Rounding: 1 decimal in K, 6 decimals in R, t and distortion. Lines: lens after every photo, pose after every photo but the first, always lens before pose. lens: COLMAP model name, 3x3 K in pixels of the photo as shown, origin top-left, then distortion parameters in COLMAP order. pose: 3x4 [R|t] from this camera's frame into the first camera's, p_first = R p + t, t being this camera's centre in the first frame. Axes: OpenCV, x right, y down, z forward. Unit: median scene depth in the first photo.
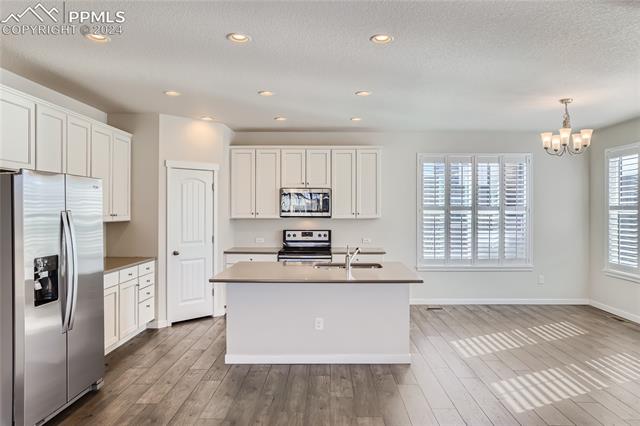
lens RADIAL K [[444.9, 0, 320.0], [0, 444.9, 213.0], [0, 0, 1]] dist [0.001626, 0.000485]
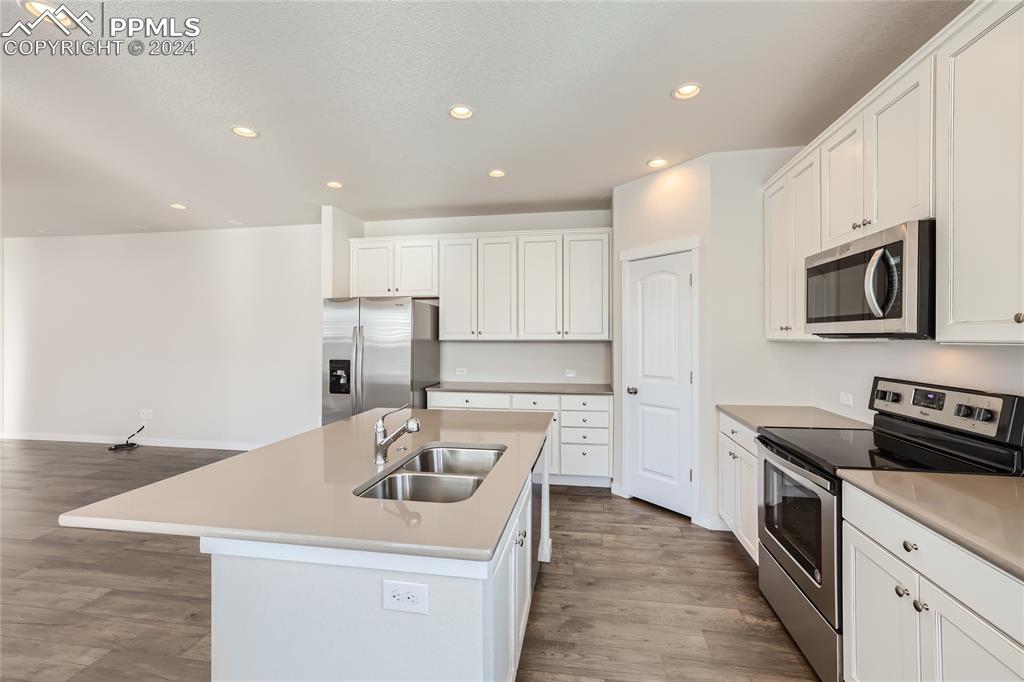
lens RADIAL K [[424.6, 0, 512.0], [0, 424.6, 341.0], [0, 0, 1]] dist [0.002252, 0.000305]
pose [[-0.160002, 0.003369, -0.987111, 0.335341], [-0.011141, 0.999924, 0.005219, 0.015652], [0.987054, 0.011832, -0.159952, 0.956995]]
